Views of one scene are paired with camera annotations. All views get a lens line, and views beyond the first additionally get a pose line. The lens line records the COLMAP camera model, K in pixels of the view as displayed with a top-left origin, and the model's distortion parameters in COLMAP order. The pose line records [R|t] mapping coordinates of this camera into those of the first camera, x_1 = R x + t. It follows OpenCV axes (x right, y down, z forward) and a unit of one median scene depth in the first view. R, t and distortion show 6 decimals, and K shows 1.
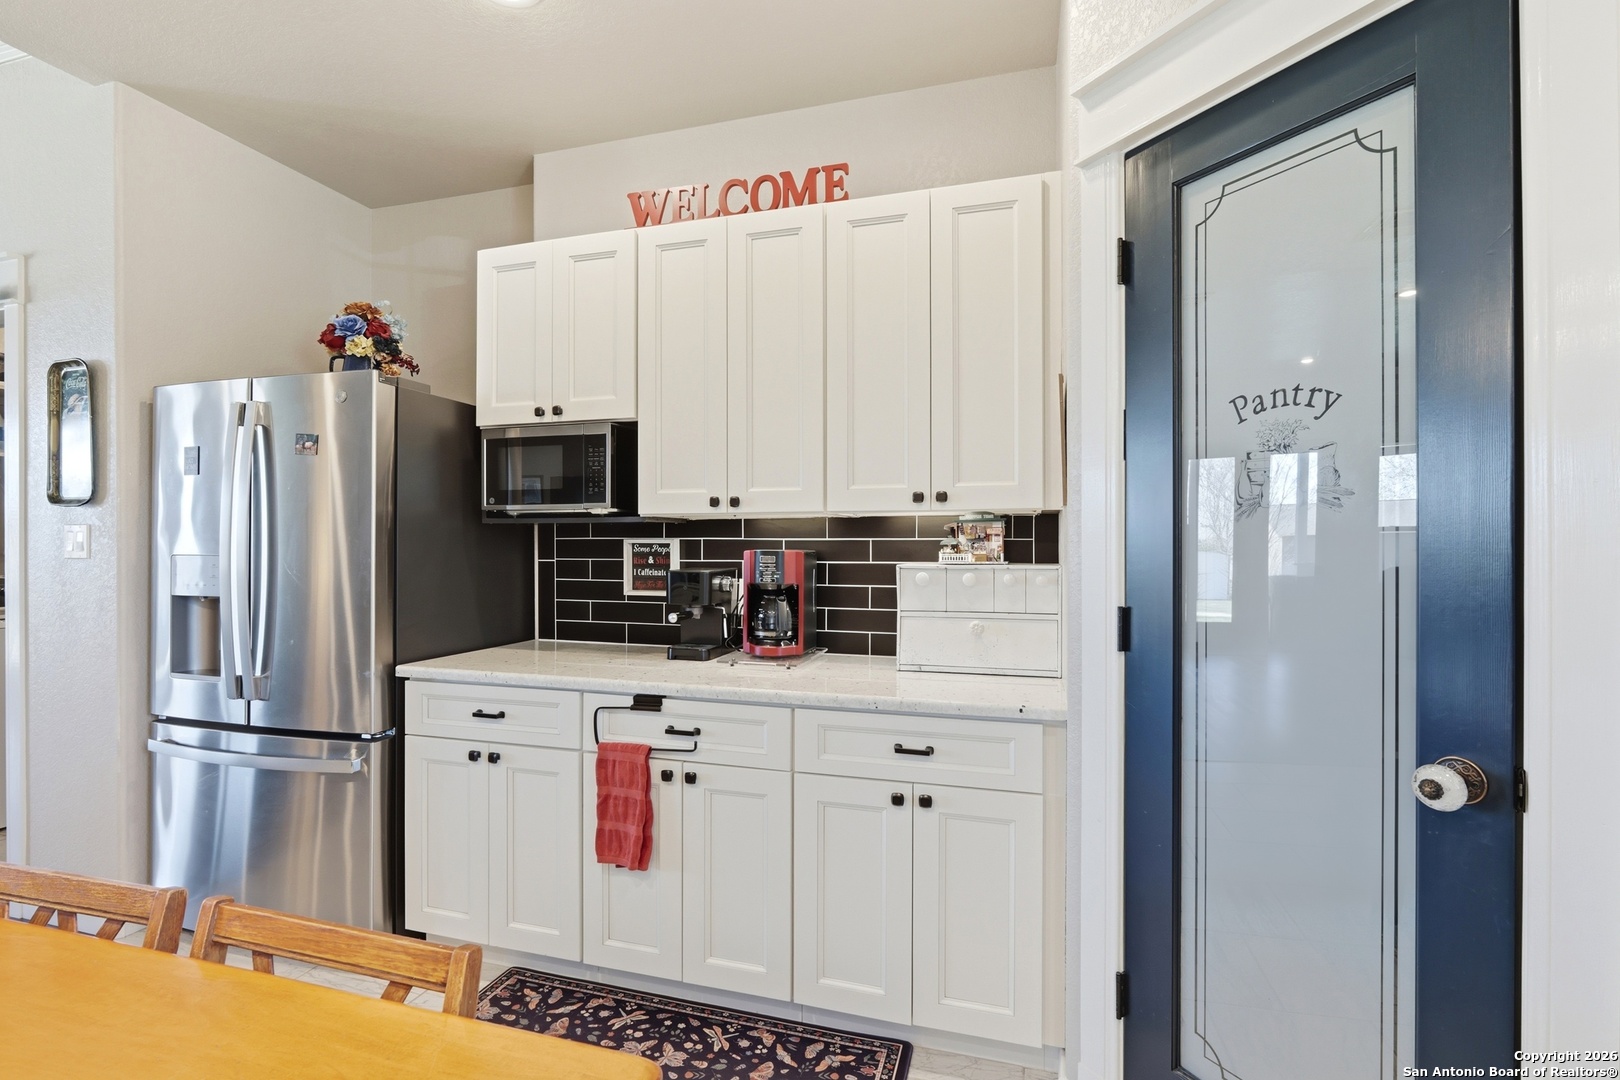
lens RADIAL K [[752.1, 0, 809.7], [0, 752.1, 543.6], [0, 0, 1]] dist [-0.000695, 0.001024]
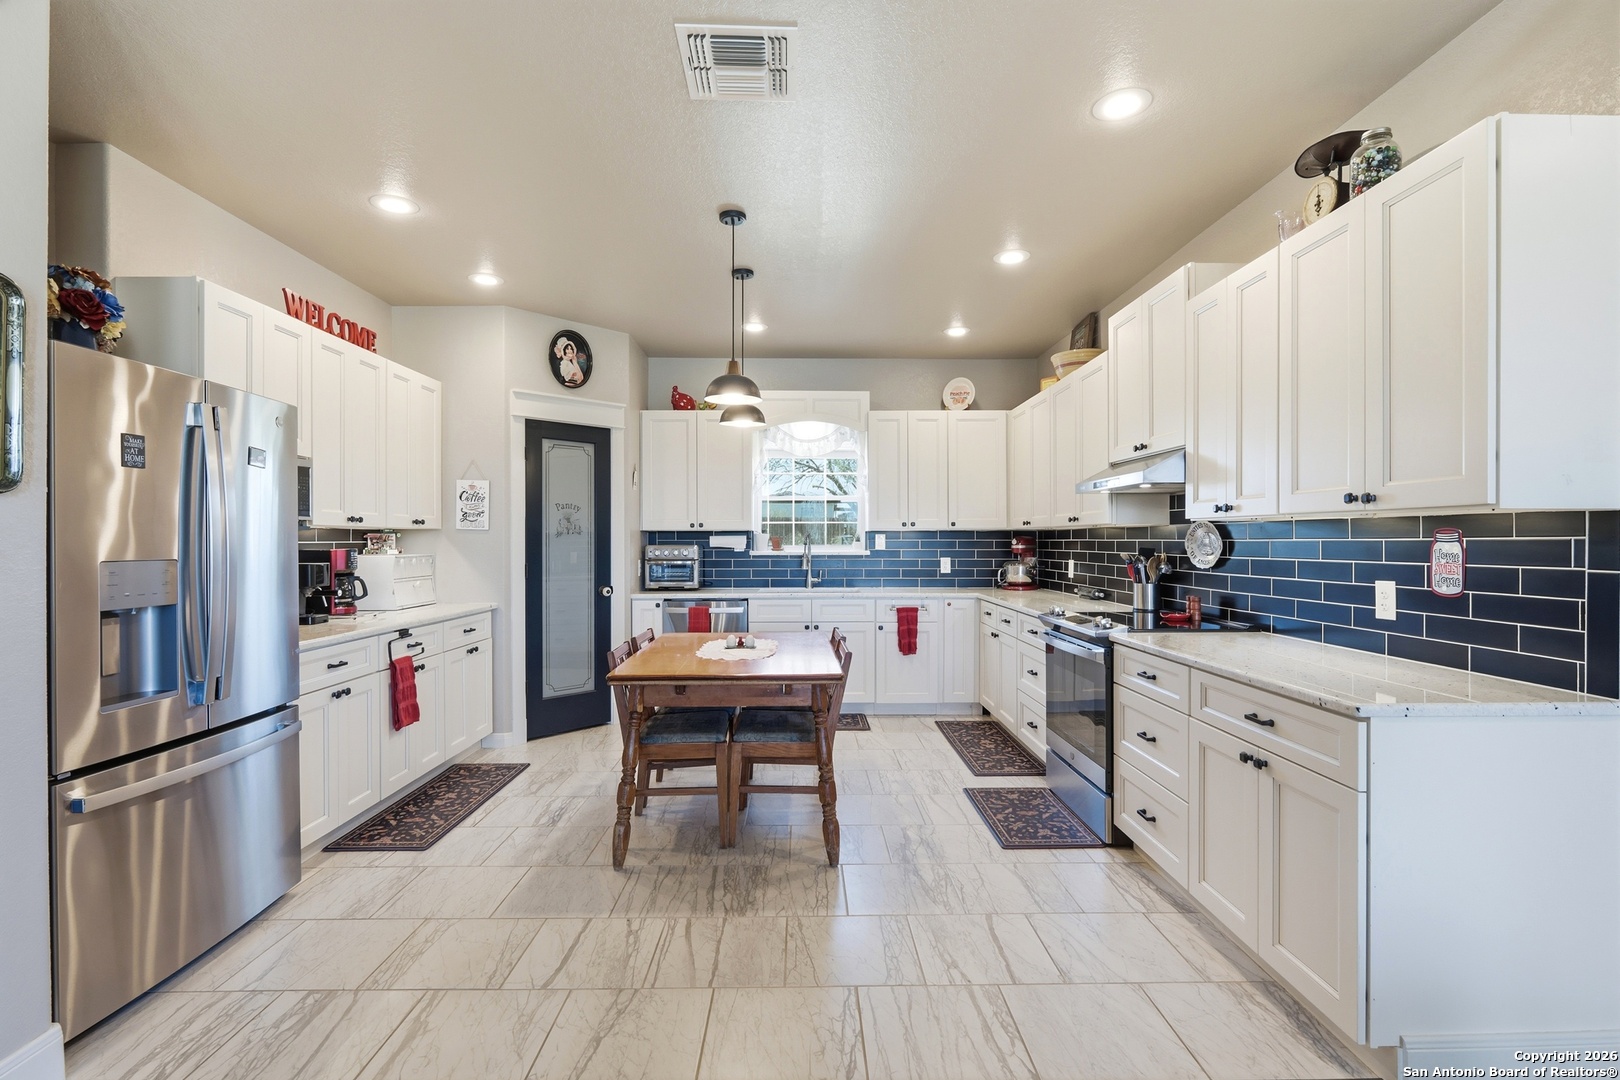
lens RADIAL K [[752.1, 0, 812.4], [0, 752.1, 540.1], [0, 0, 1]] dist [-0.000695, 0.001024]
pose [[-0.300993, -0.000030, 0.953626, -2.097188], [0.009412, 0.999951, 0.003002, -0.005780], [-0.953580, 0.009880, -0.300978, 0.577602]]
